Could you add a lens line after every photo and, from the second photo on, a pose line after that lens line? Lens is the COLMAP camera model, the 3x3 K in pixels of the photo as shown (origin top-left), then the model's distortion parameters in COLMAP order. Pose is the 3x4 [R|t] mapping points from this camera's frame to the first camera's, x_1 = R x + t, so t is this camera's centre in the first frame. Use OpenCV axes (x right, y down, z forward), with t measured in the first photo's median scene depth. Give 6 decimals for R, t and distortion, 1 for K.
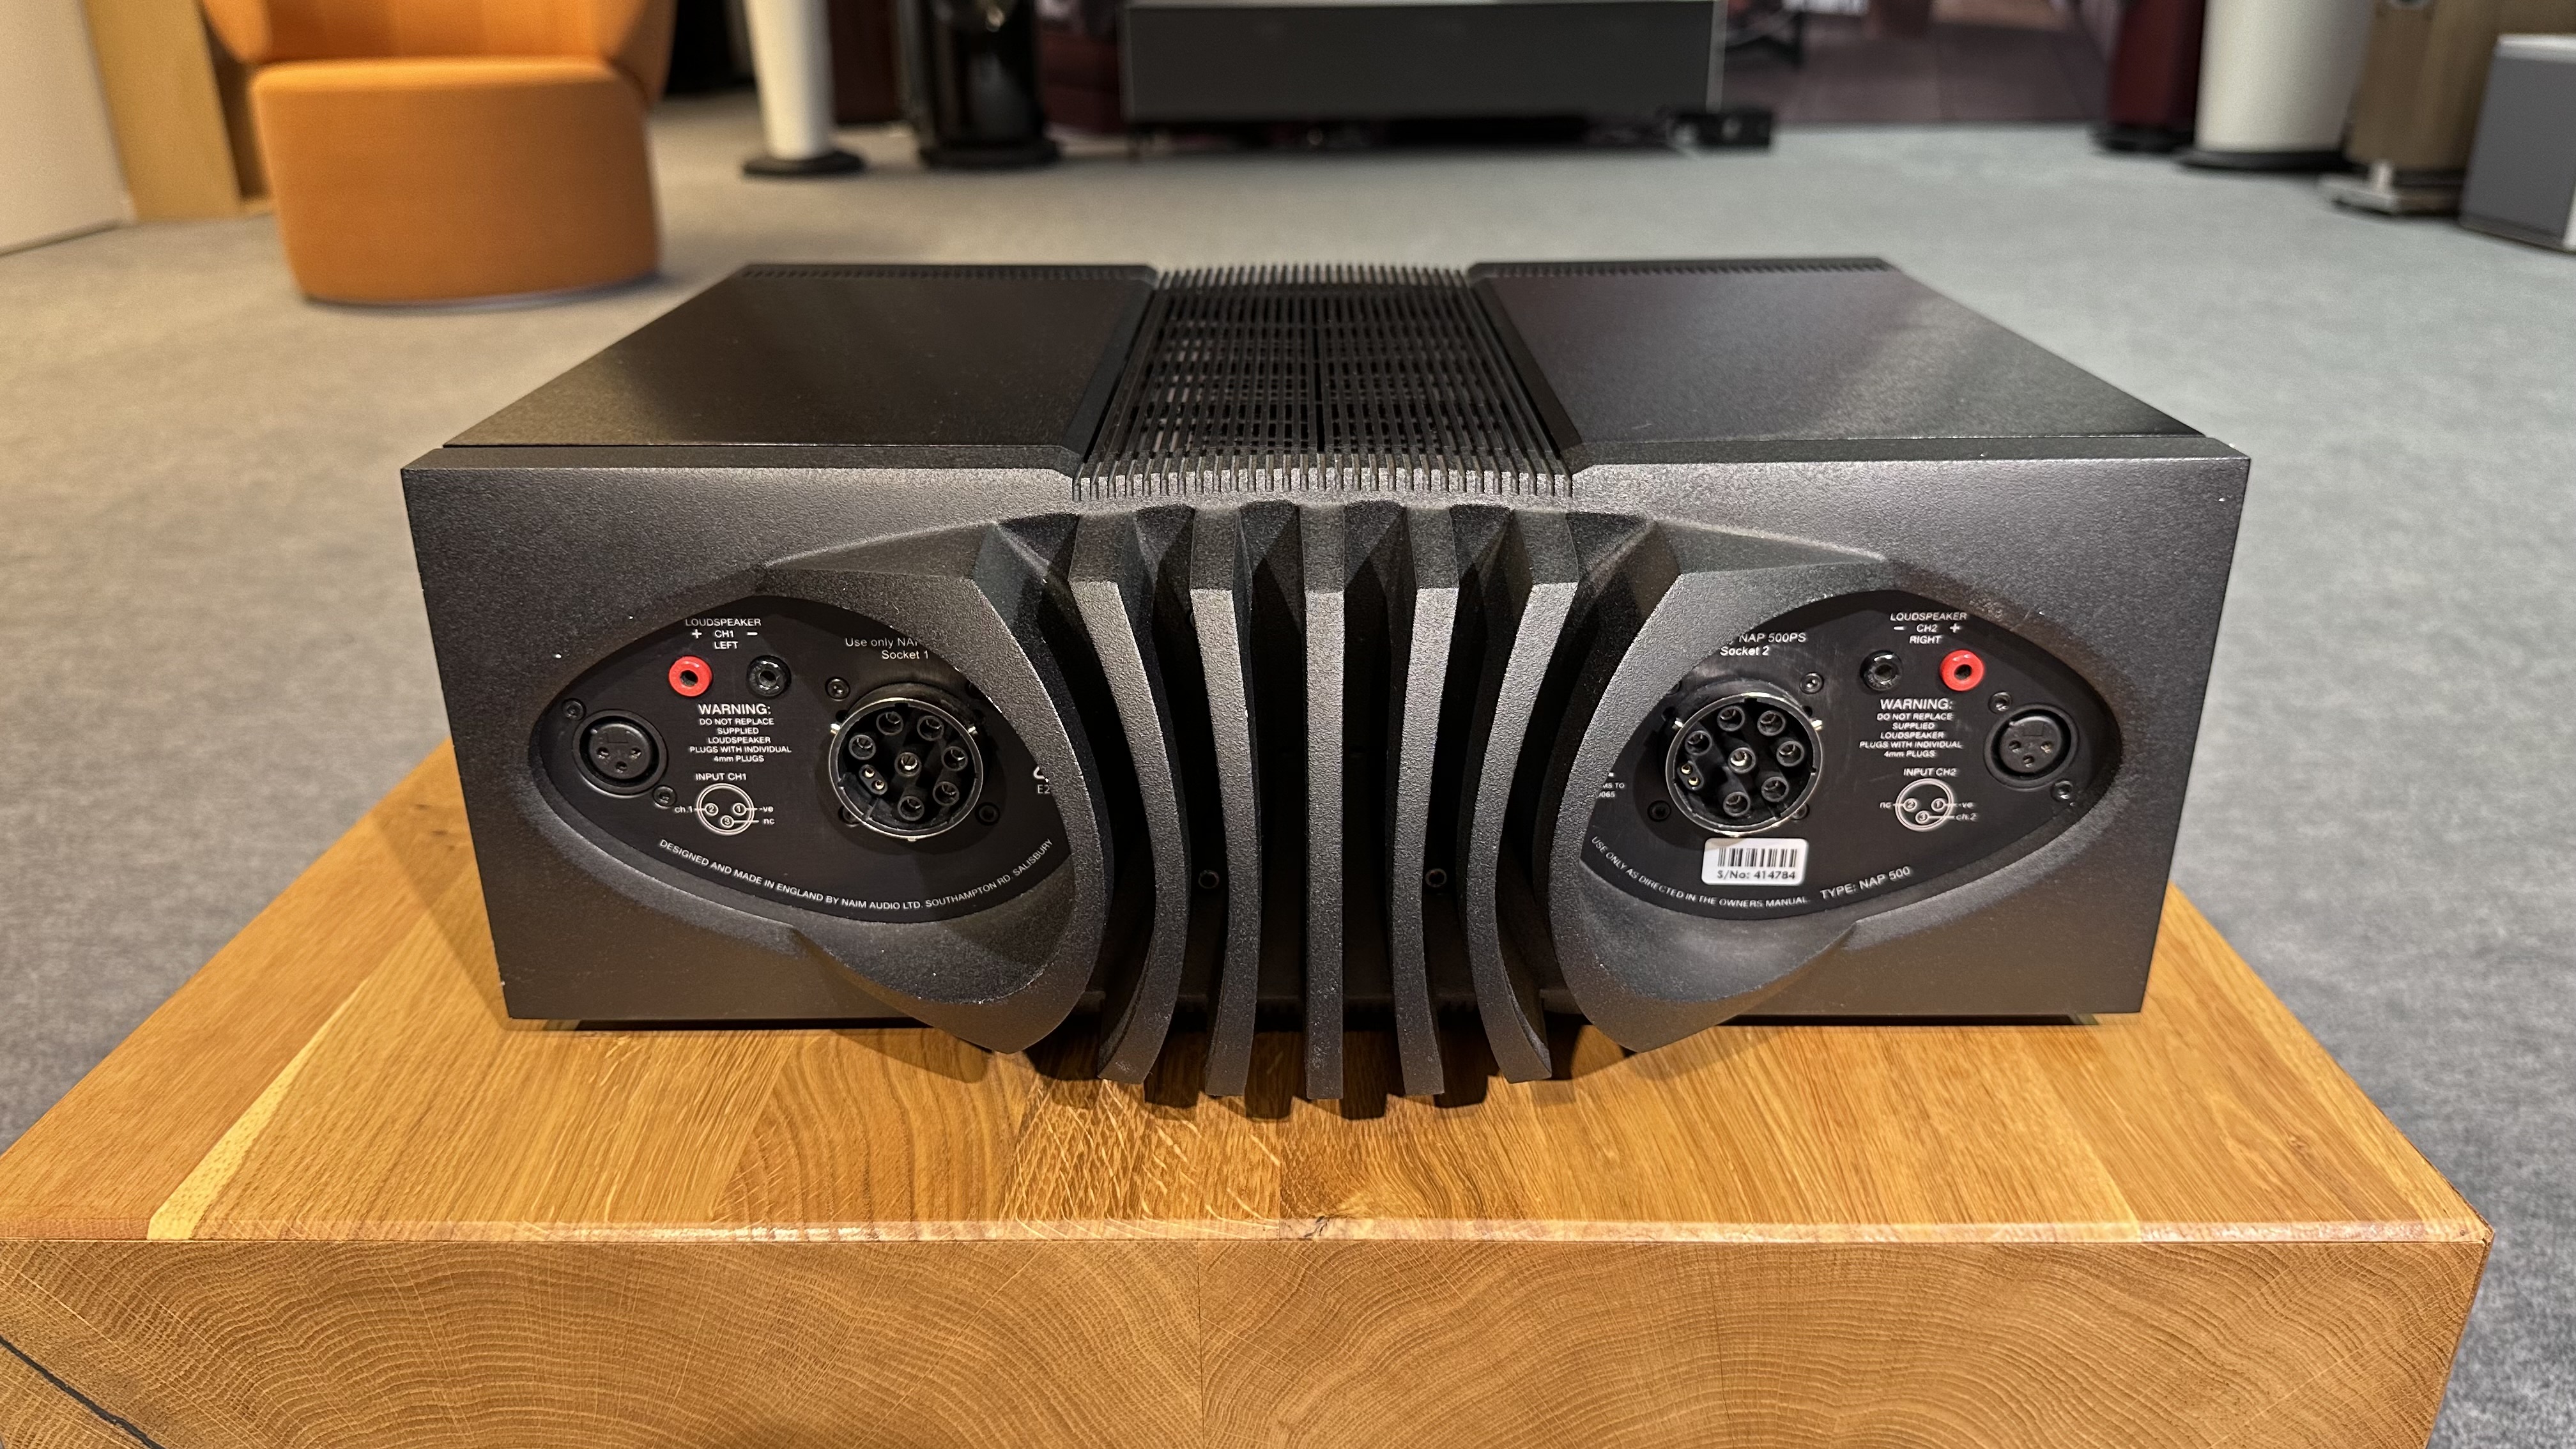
lens RADIAL K [[1829.6, 0, 1321.4], [0, 1829.6, 721.9], [0, 0, 1]] dist [-0.013751, -0.015778]
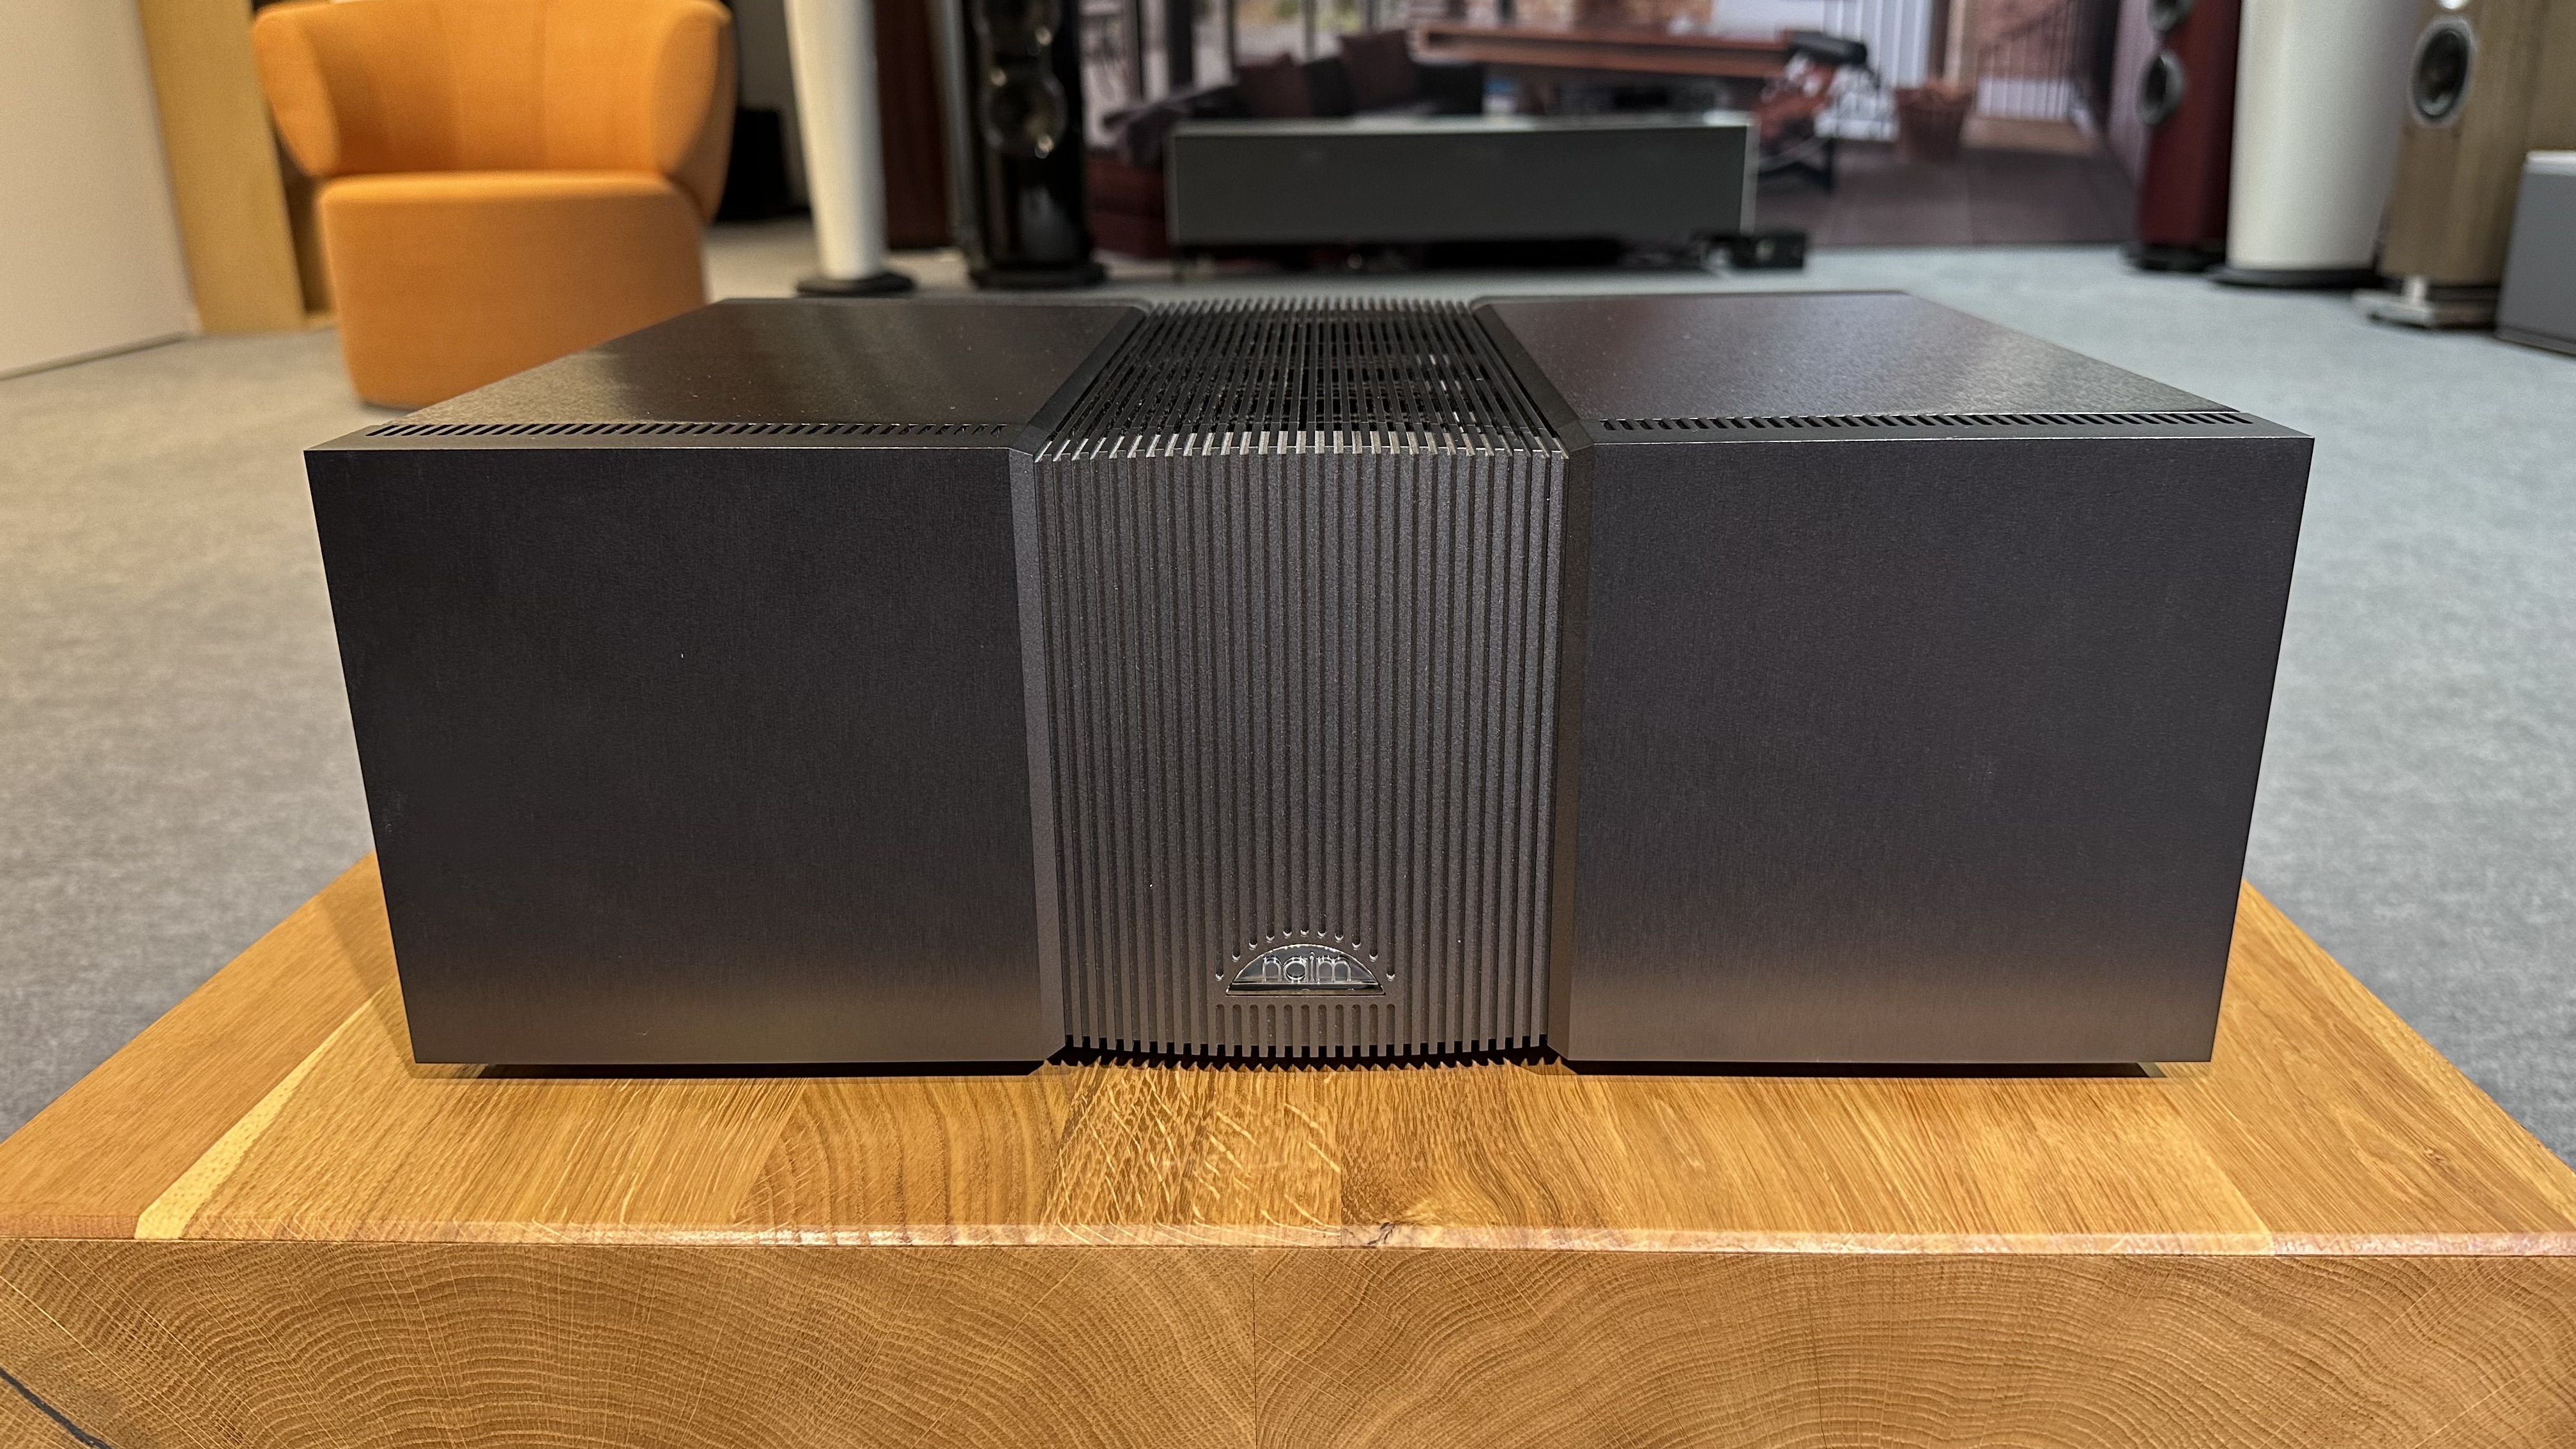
lens RADIAL K [[1829.6, 0, 1329.5], [0, 1829.6, 698.7], [0, 0, 1]] dist [-0.013751, -0.015778]
pose [[0.999874, 0.002180, -0.015742, -0.013532], [-0.003457, 0.996665, -0.081534, 0.073721], [0.015512, 0.081578, 0.996546, 0.046523]]
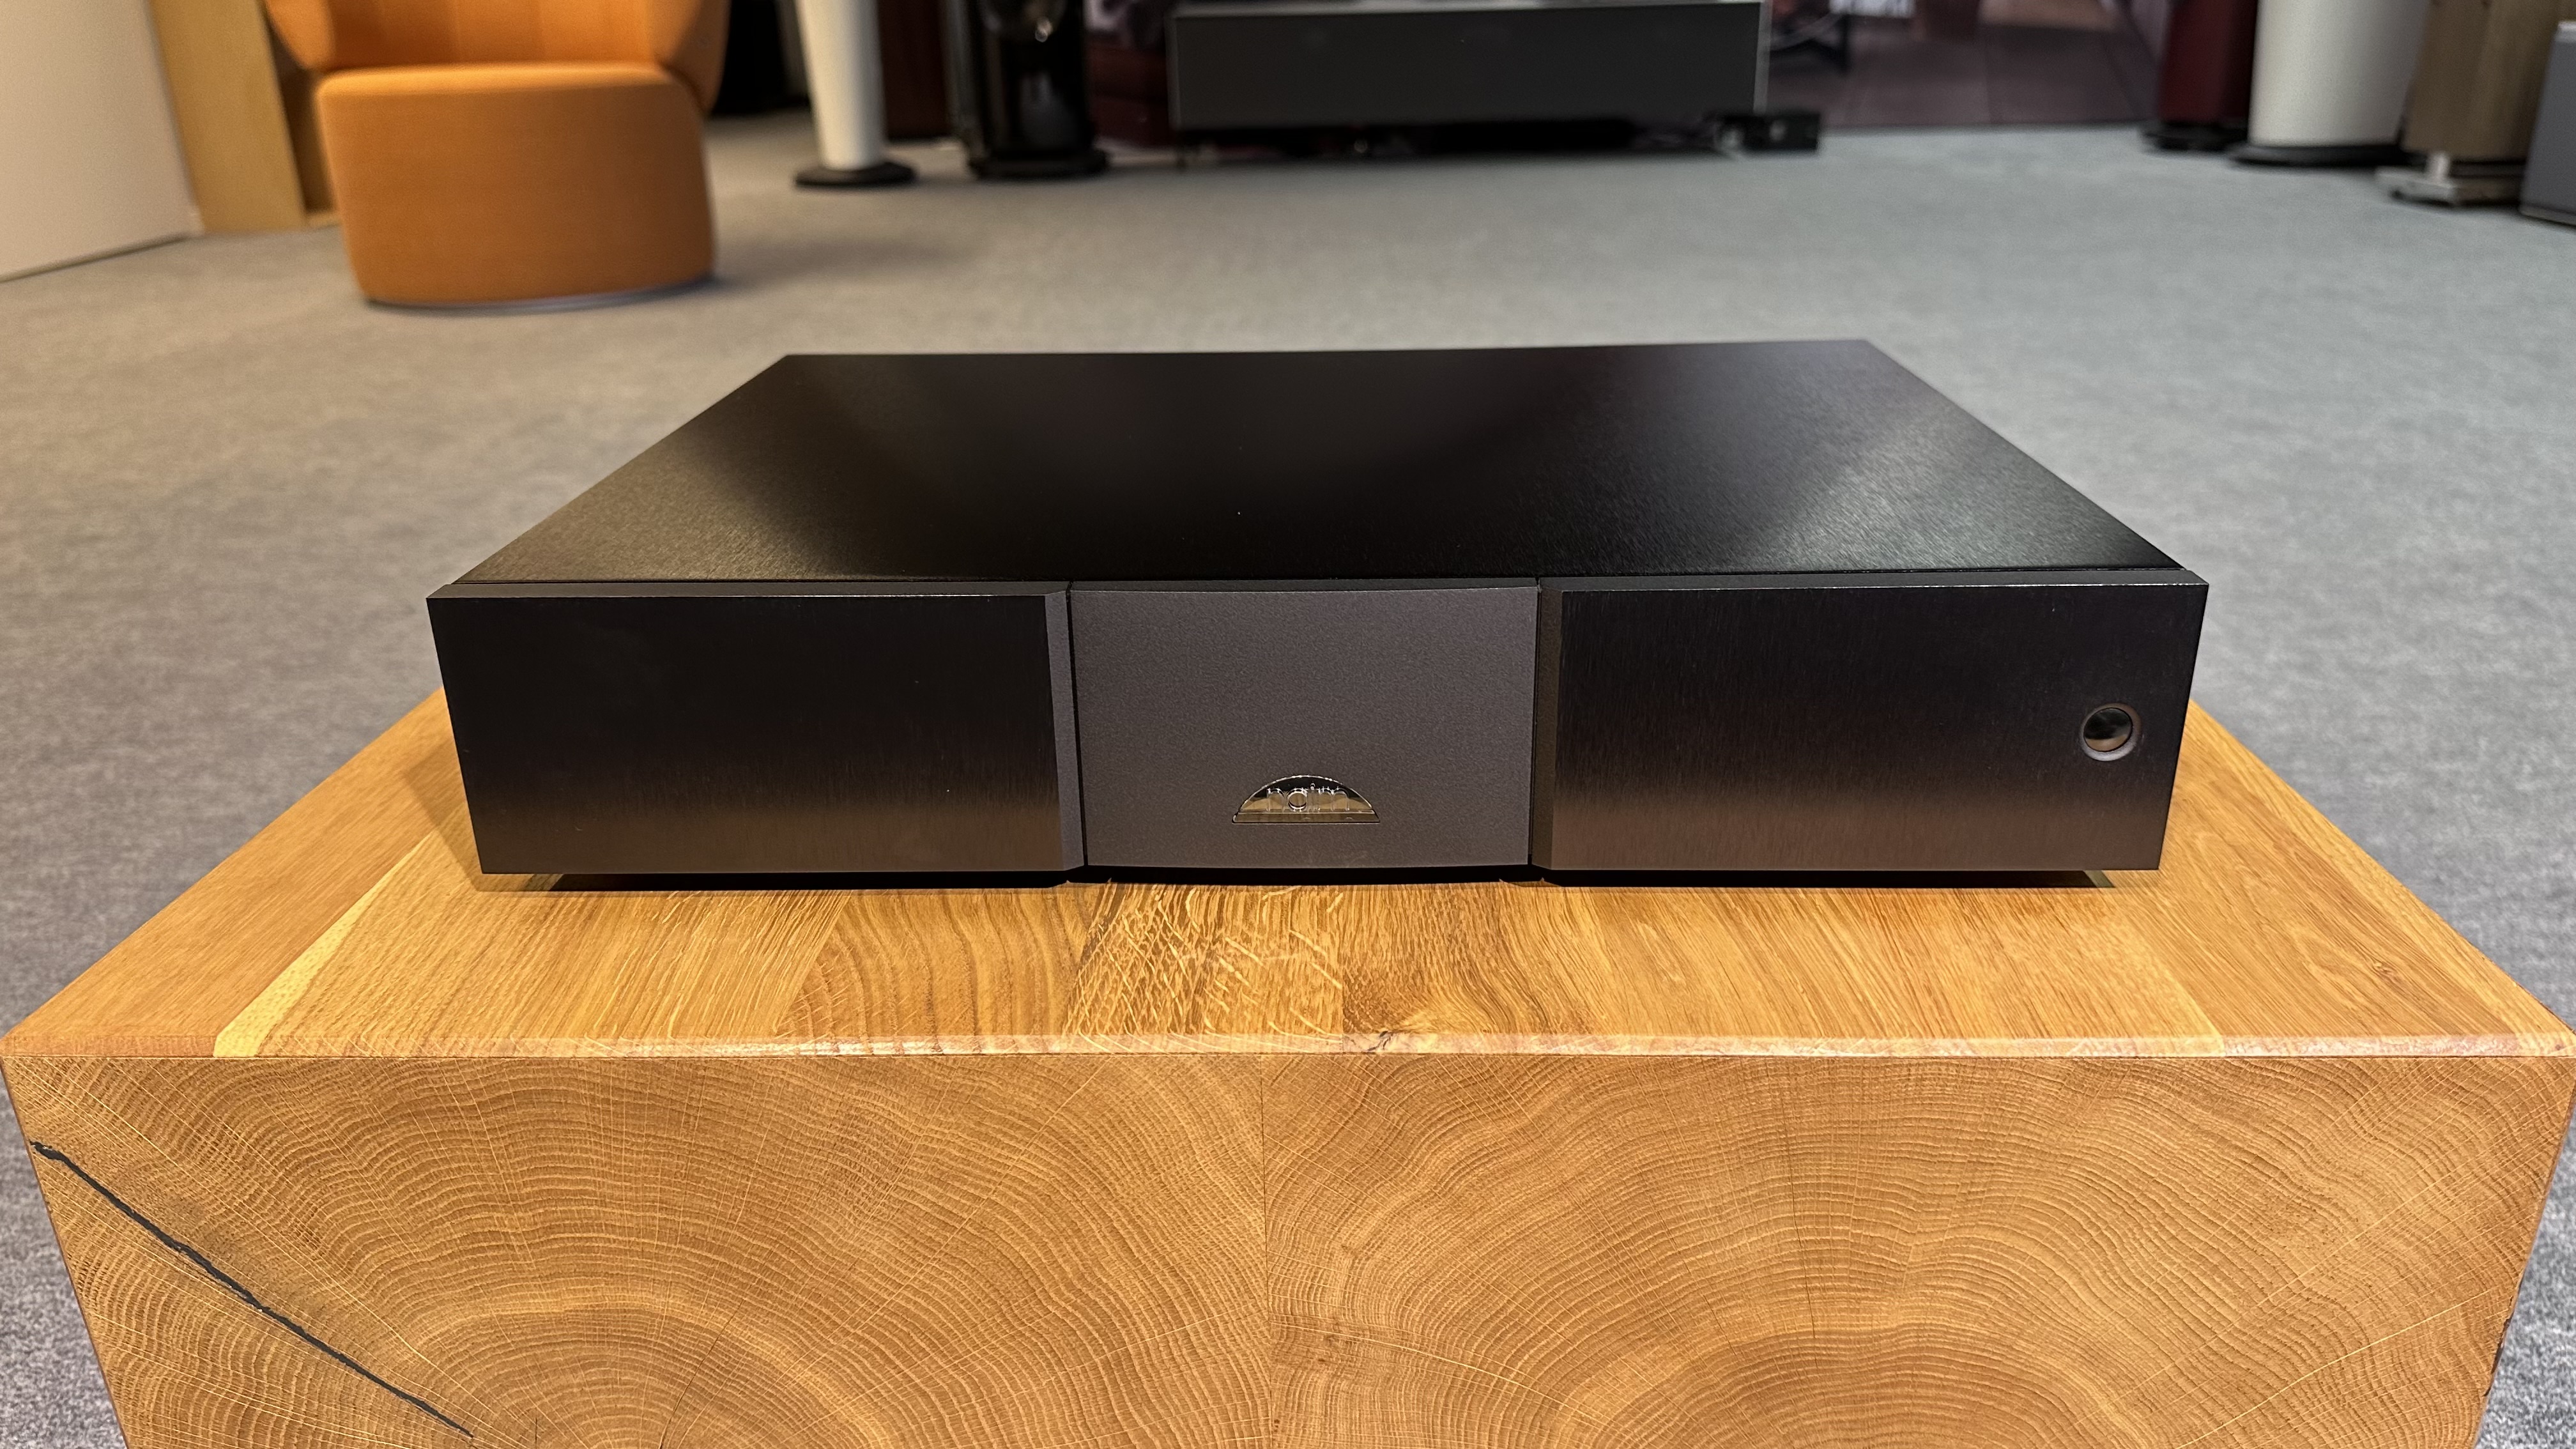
lens RADIAL K [[1829.6, 0, 1324.9], [0, 1829.6, 717.1], [0, 0, 1]] dist [-0.013751, -0.015778]
pose [[0.999699, -0.004447, -0.024117, -0.007589], [0.004064, 0.999865, -0.015891, 0.105833], [0.024185, 0.015789, 0.999583, 0.006624]]
